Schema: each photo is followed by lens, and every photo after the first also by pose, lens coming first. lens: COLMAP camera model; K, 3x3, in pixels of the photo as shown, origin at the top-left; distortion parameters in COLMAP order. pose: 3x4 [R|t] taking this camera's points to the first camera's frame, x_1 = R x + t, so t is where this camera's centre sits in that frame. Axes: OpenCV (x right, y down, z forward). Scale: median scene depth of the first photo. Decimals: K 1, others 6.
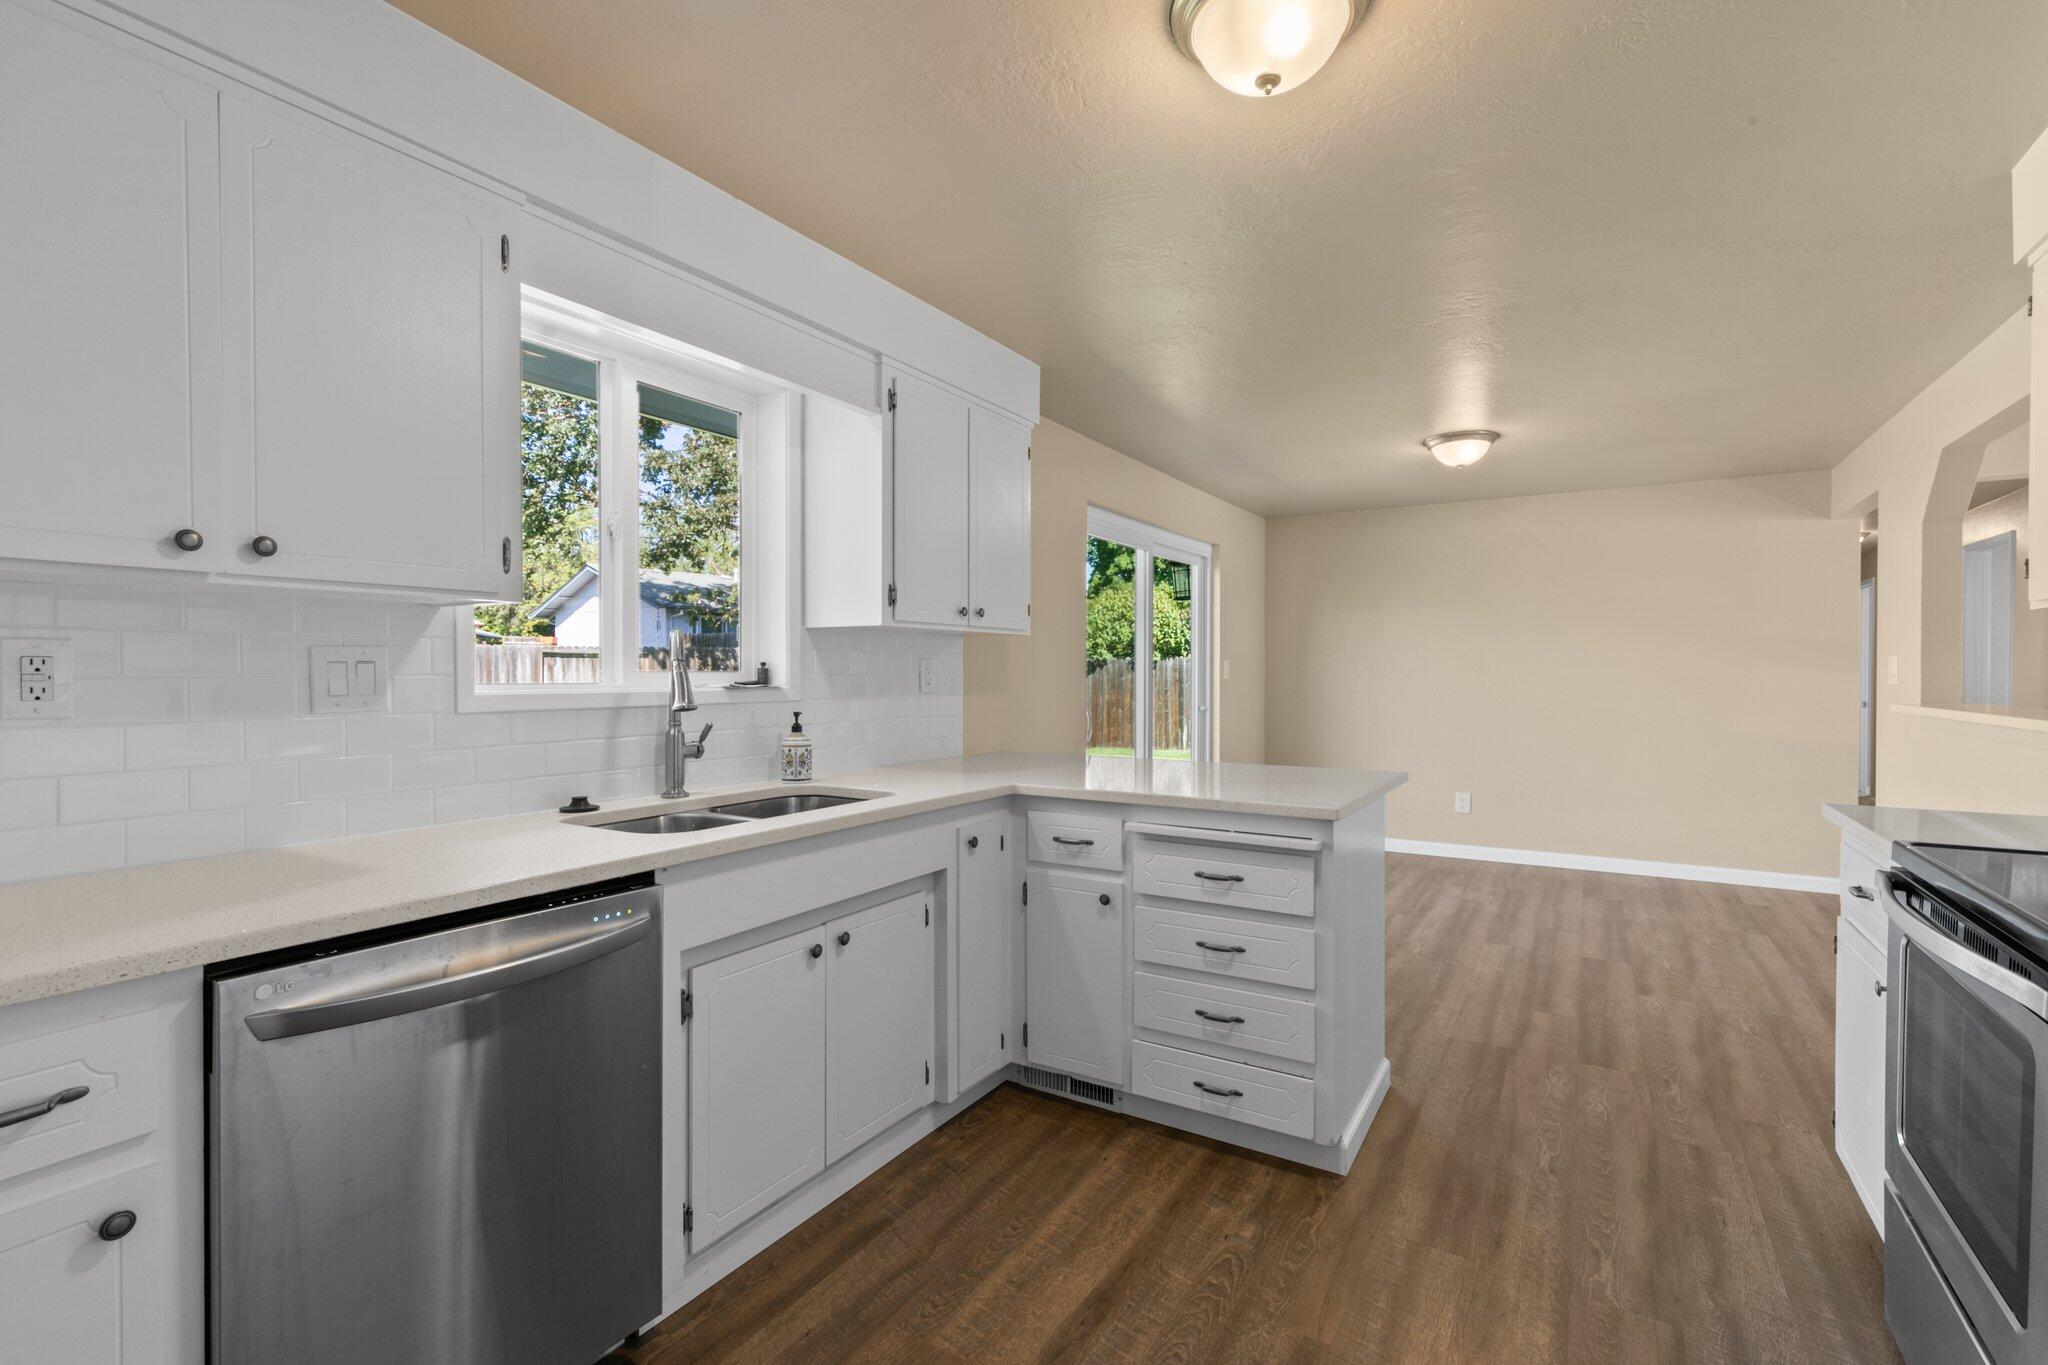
lens RADIAL K [[908.3, 0, 1049.1], [0, 908.3, 681.2], [0, 0, 1]] dist [0.002926, 0.000620]
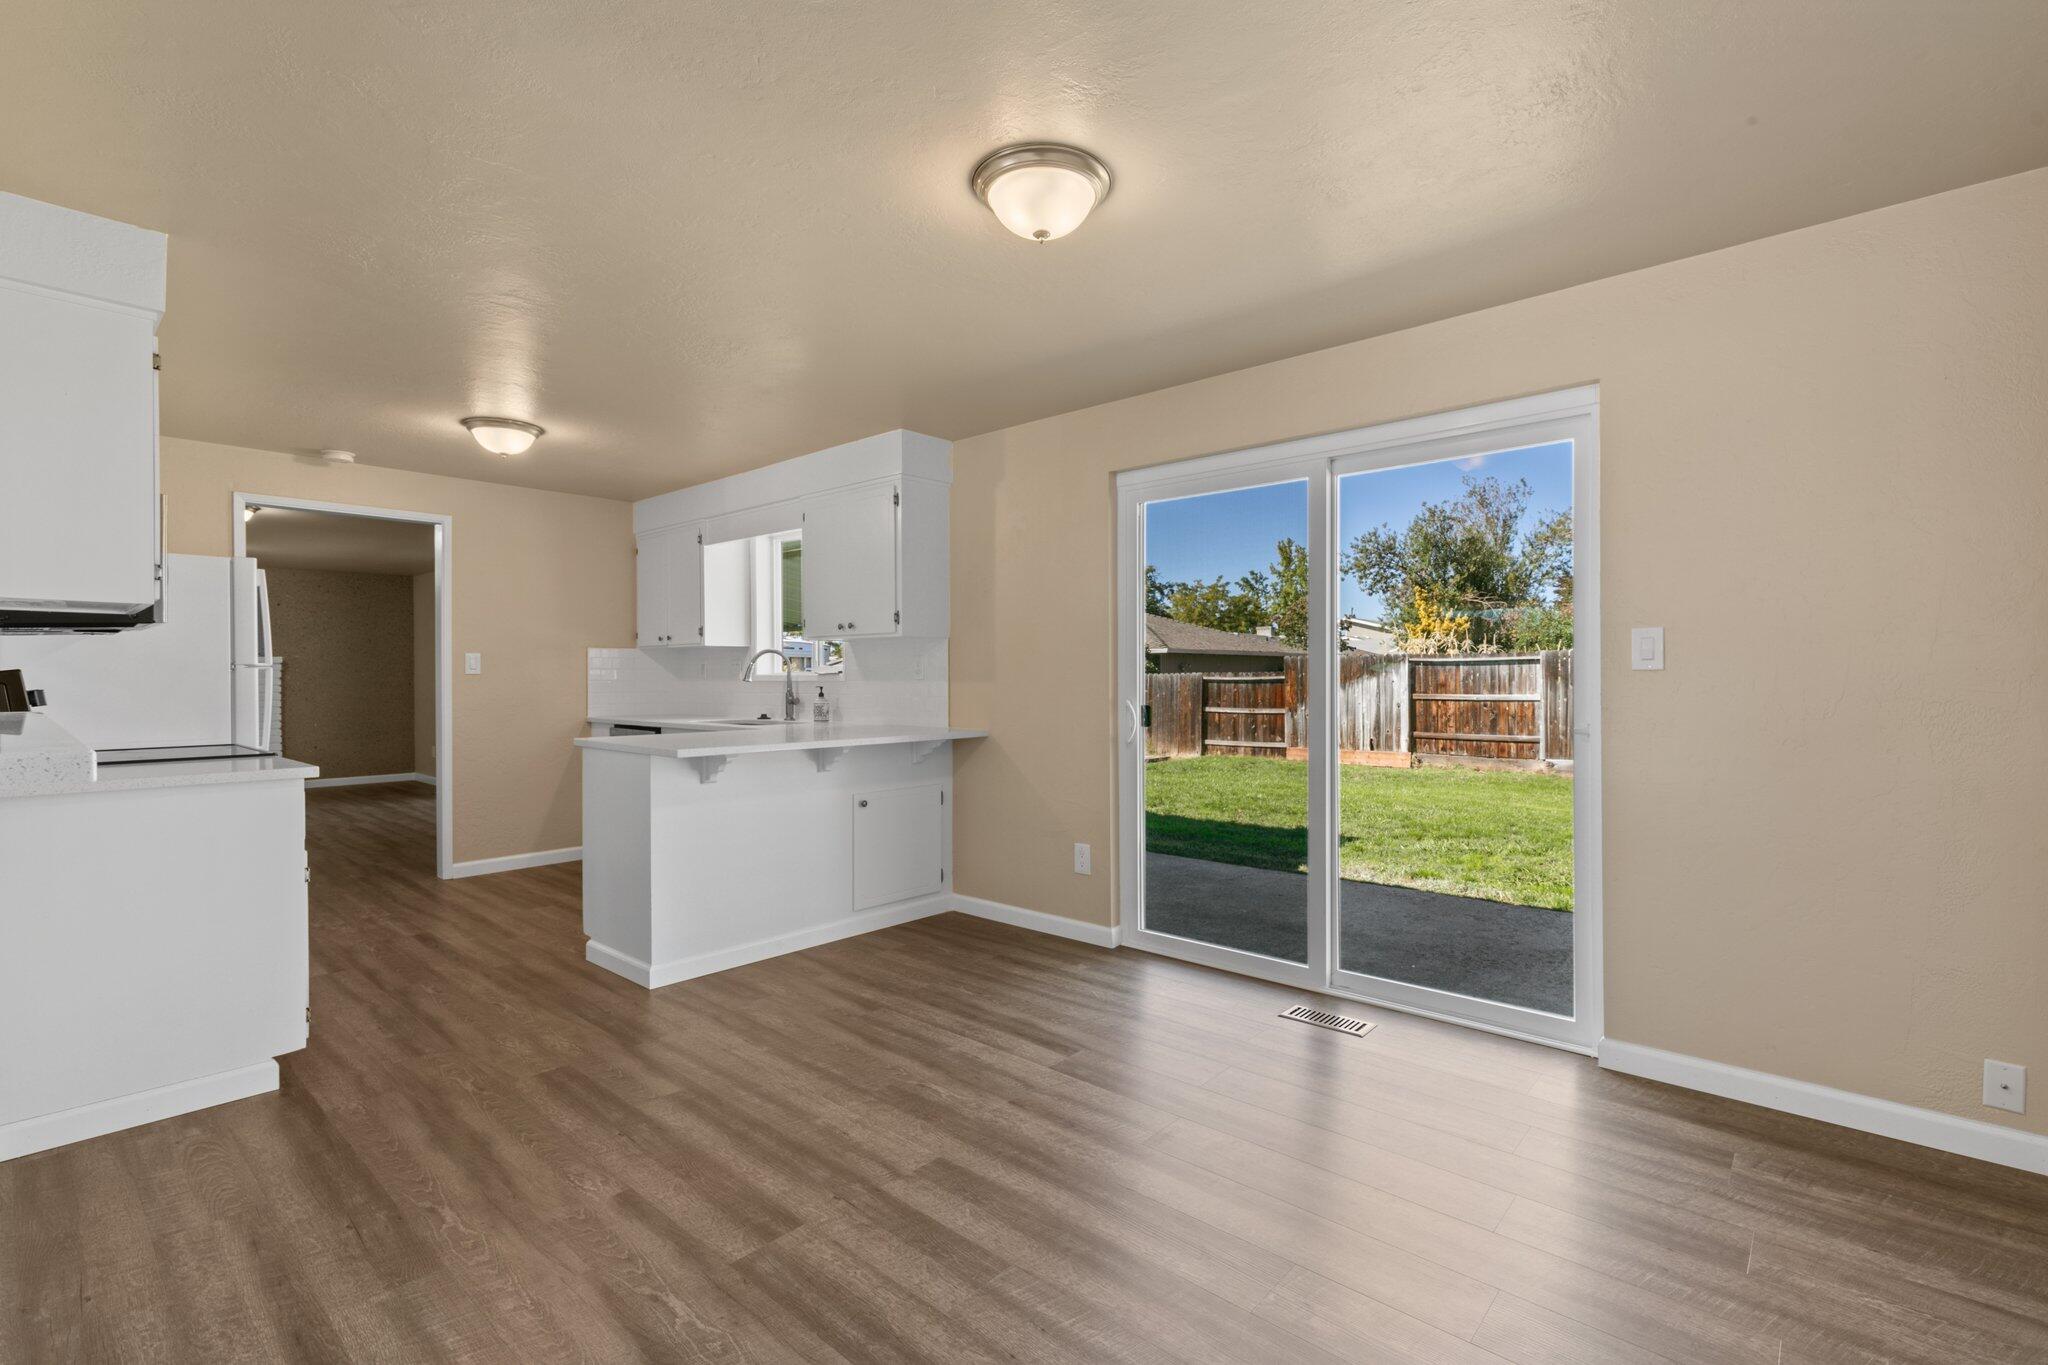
lens RADIAL K [[920.0, 0, 1035.9], [0, 920.0, 682.5], [0, 0, 1]] dist [0.008994, -0.000381]
pose [[-0.185831, 0.007082, -0.982556, 1.385775], [-0.009198, 0.999918, 0.008947, 0.002841], [0.982539, 0.010700, -0.185750, 1.594141]]
